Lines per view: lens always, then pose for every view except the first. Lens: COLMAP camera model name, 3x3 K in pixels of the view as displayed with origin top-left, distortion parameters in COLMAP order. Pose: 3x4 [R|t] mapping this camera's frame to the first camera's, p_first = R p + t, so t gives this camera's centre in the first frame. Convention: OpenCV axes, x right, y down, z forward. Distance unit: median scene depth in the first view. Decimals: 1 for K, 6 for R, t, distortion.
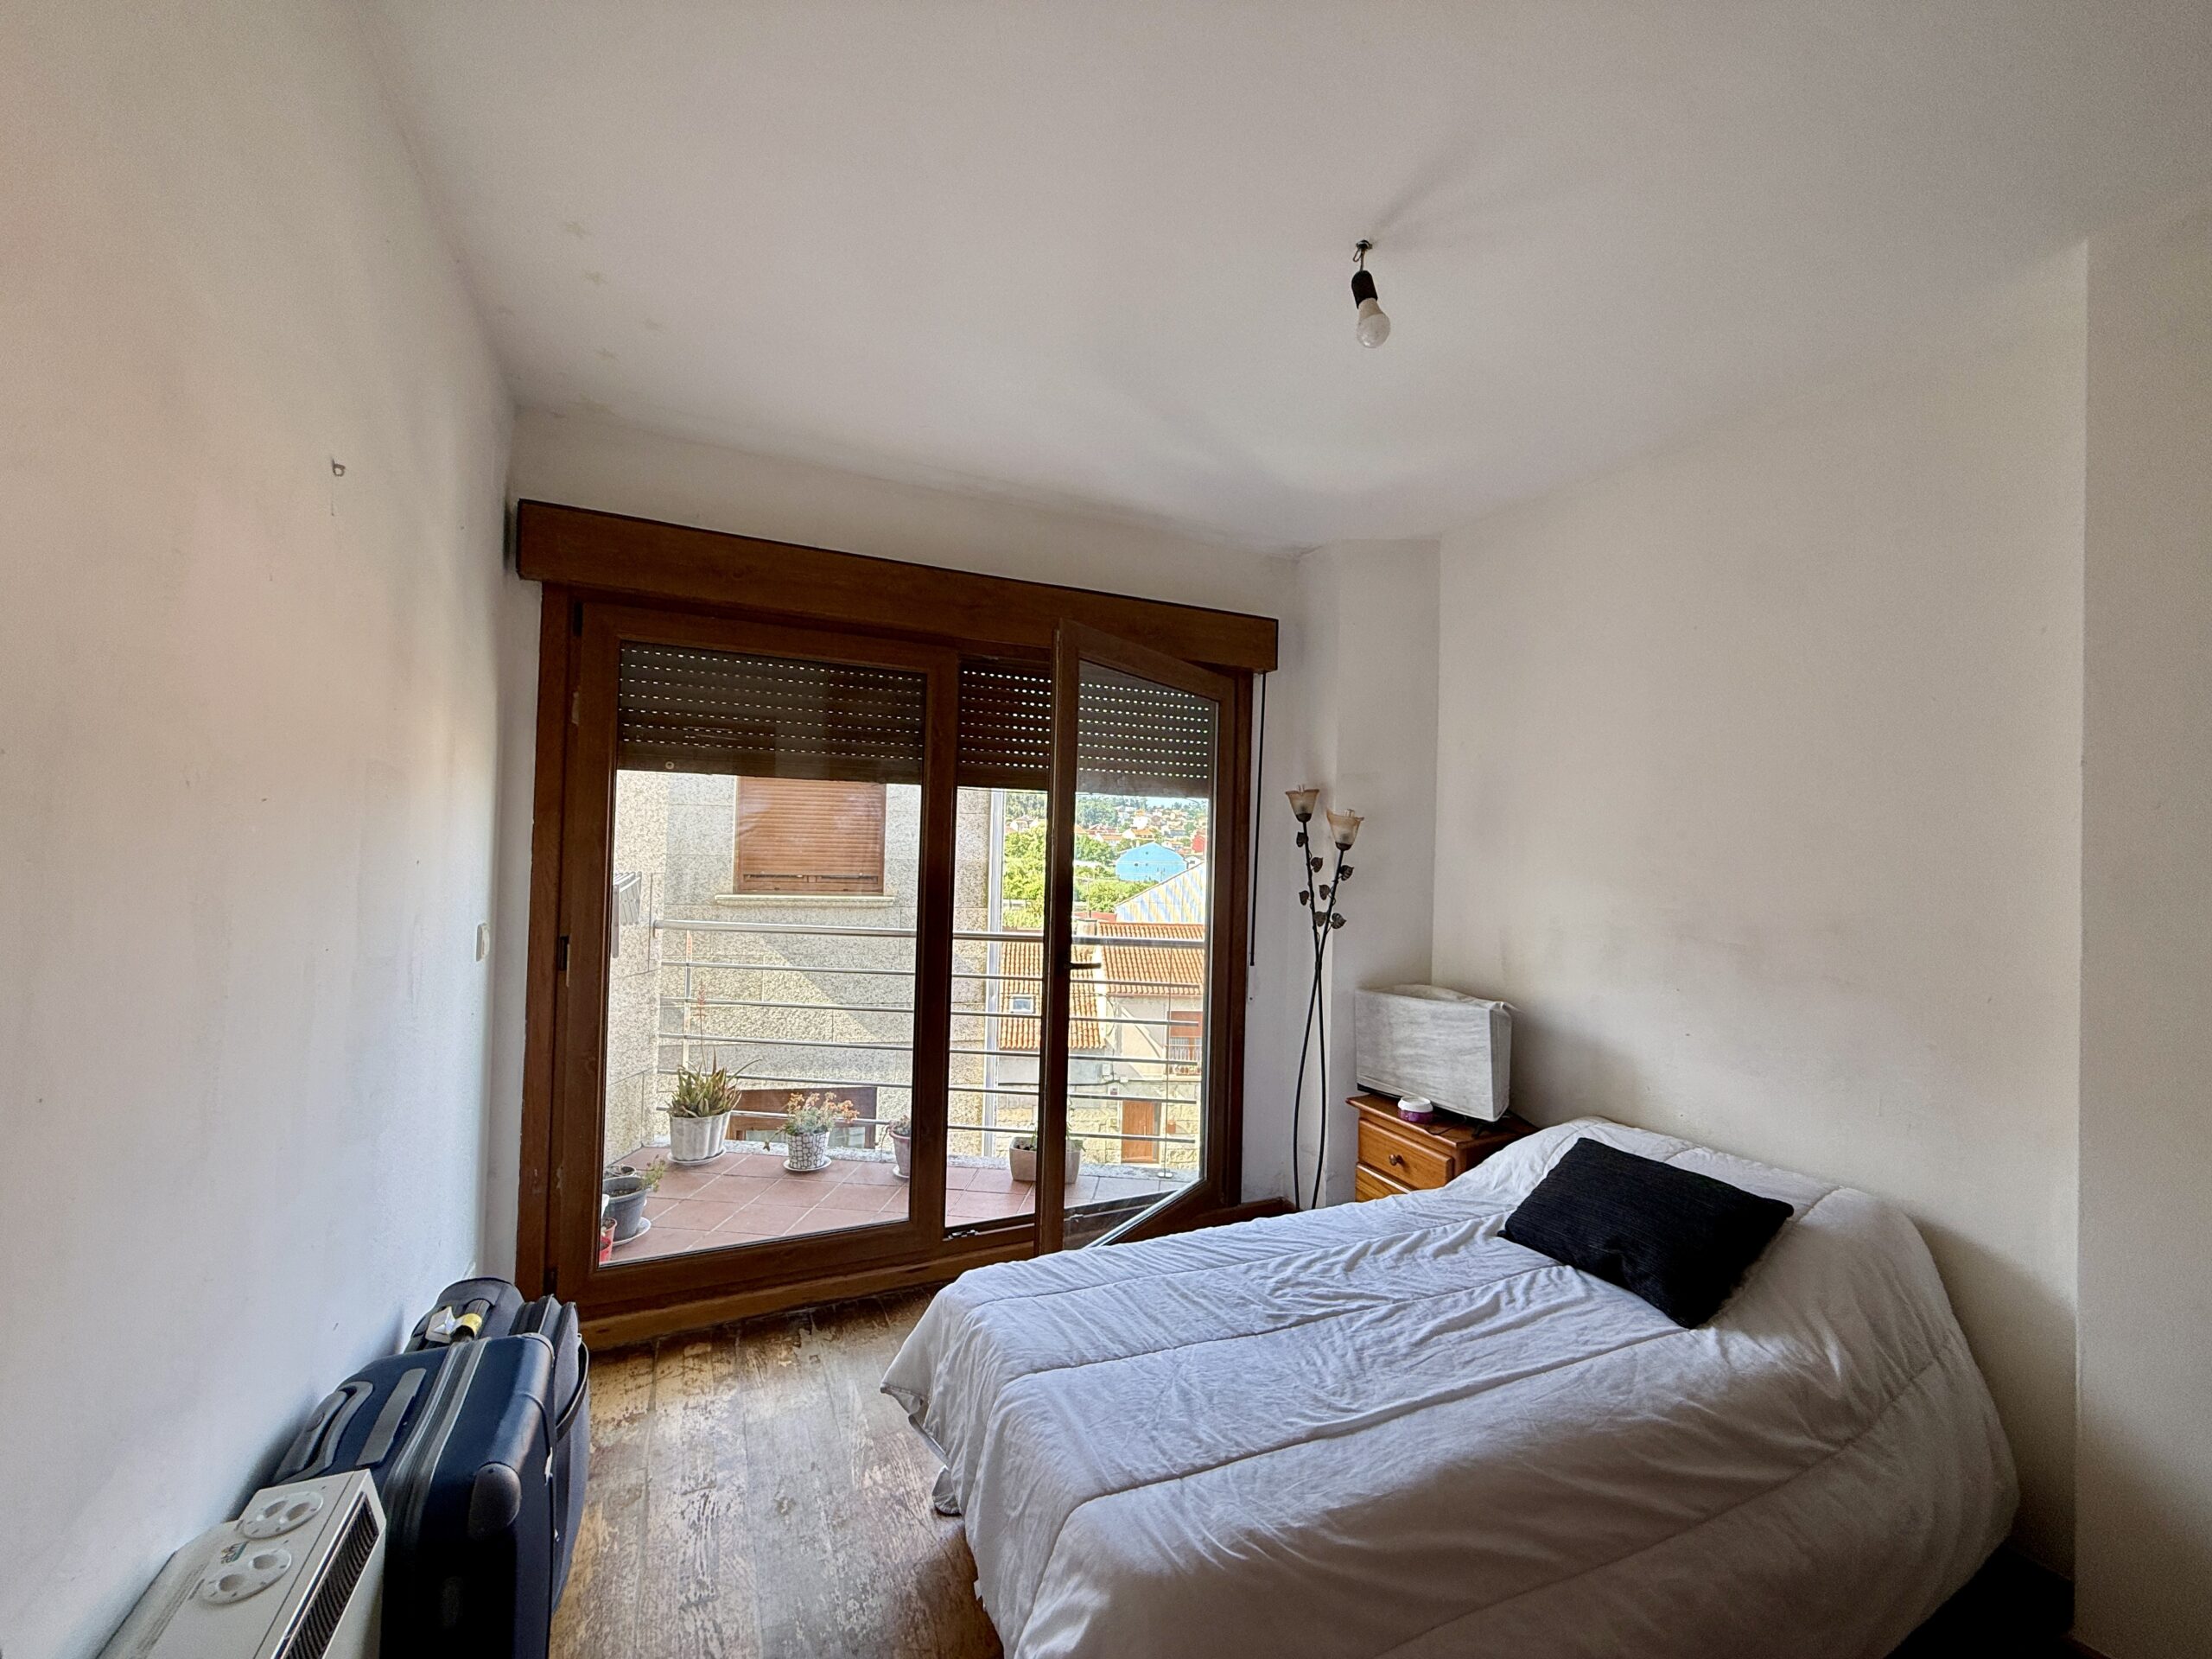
lens RADIAL K [[883.0, 0, 1110.5], [0, 883.0, 827.8], [0, 0, 1]] dist [0.001131, -0.000252]
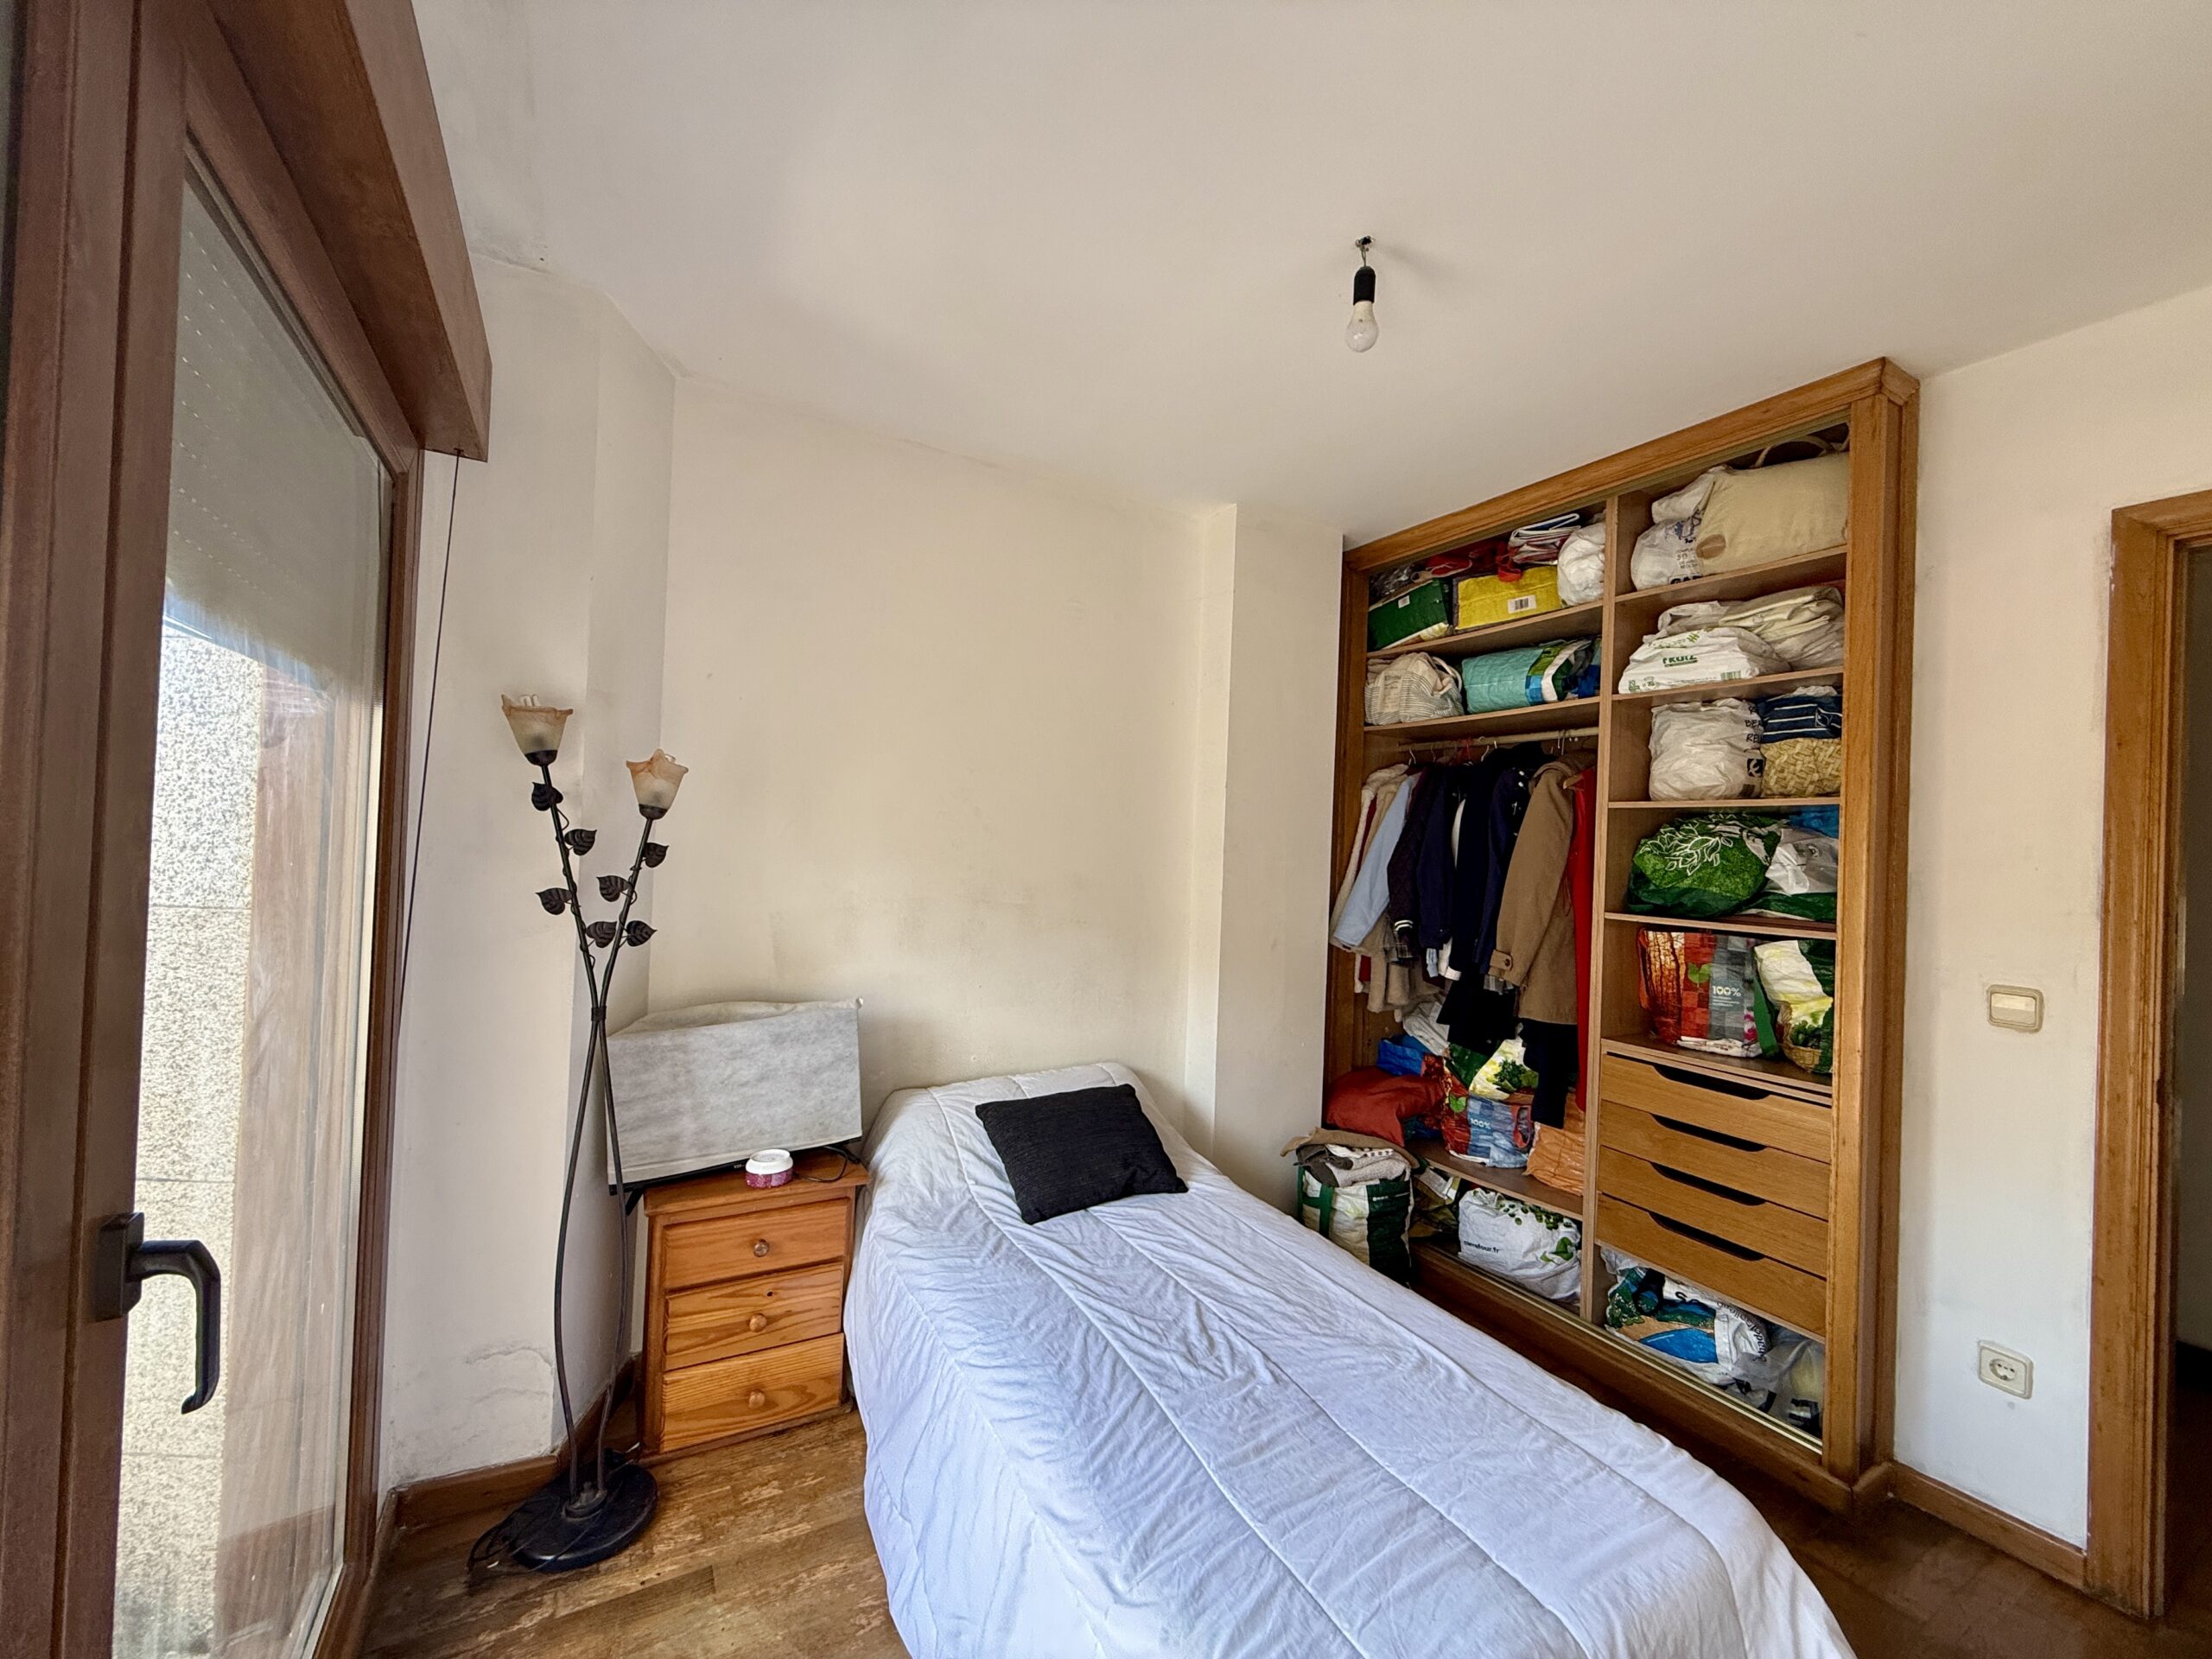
lens RADIAL K [[883.0, 0, 1101.6], [0, 883.0, 841.2], [0, 0, 1]] dist [0.001131, -0.000252]
pose [[-0.070851, -0.023200, 0.997217, -0.484803], [-0.054946, 0.998302, 0.019321, 0.015088], [-0.995972, -0.053425, -0.072006, 0.924465]]
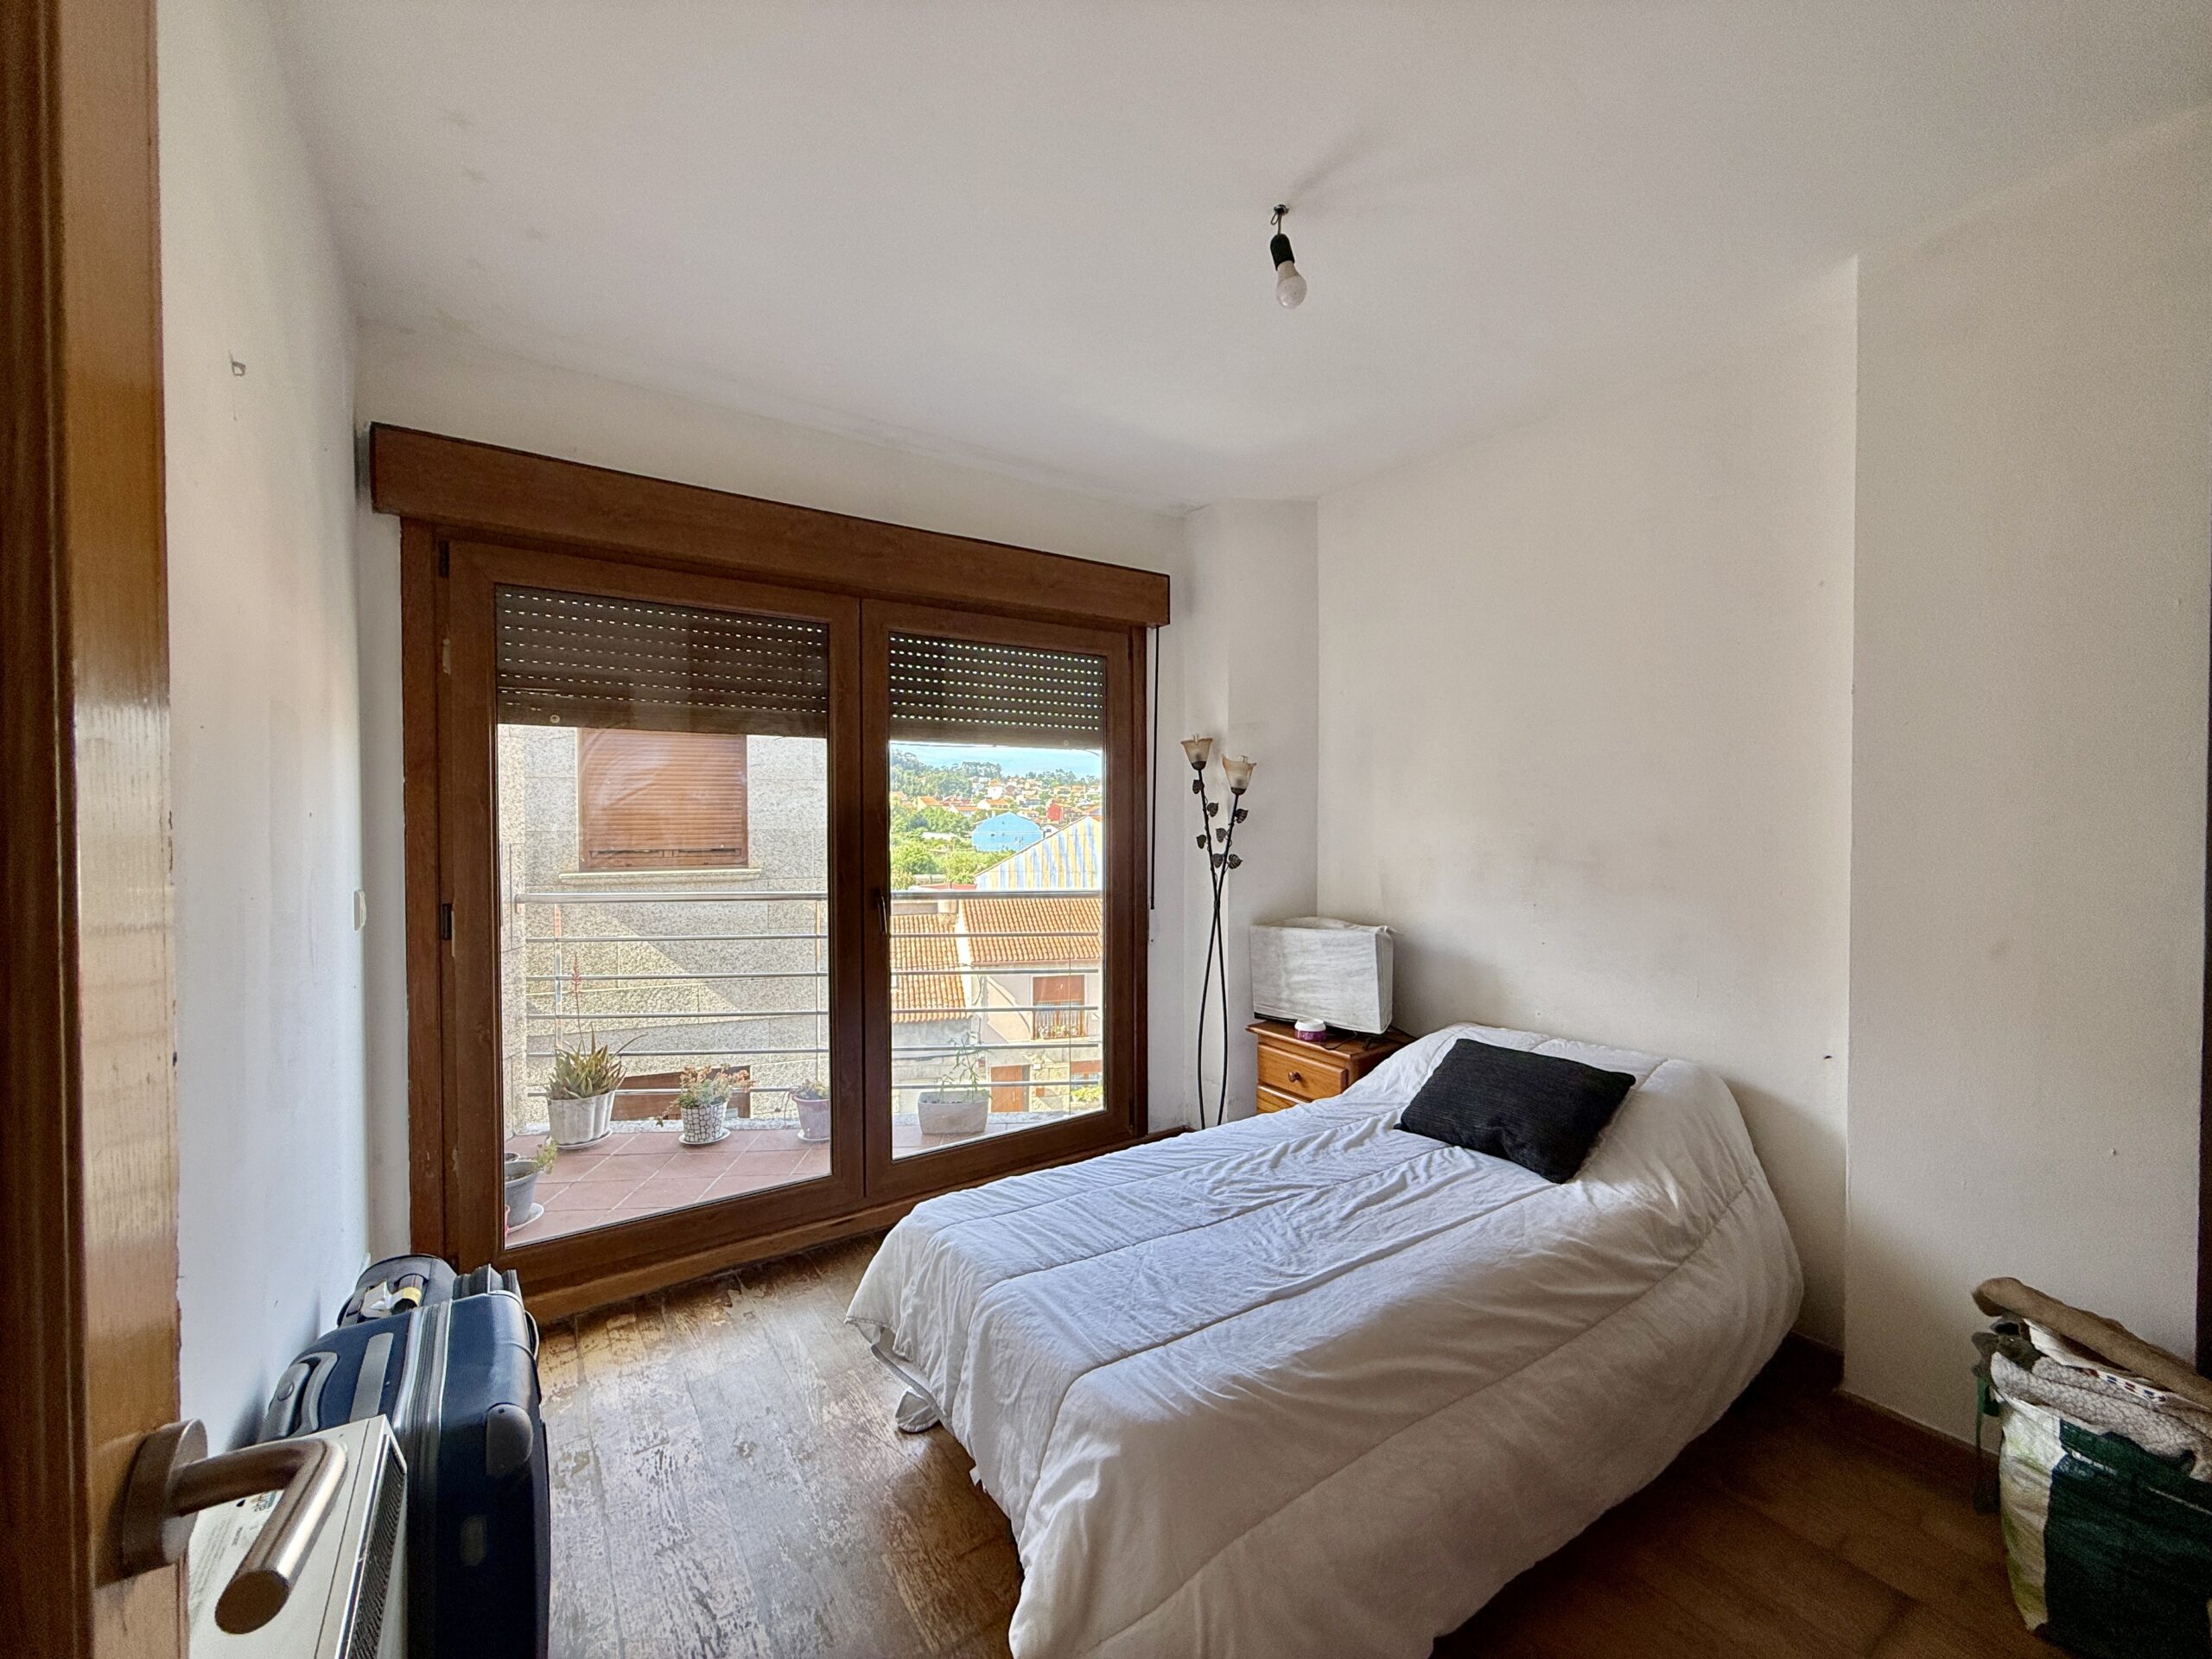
lens RADIAL K [[883.0, 0, 1112.1], [0, 883.0, 827.7], [0, 0, 1]] dist [0.001131, -0.000252]
pose [[0.985960, -0.032623, 0.163767, -0.076922], [0.026883, 0.998948, 0.037145, 0.027412], [-0.164806, -0.032221, 0.985800, -0.027609]]
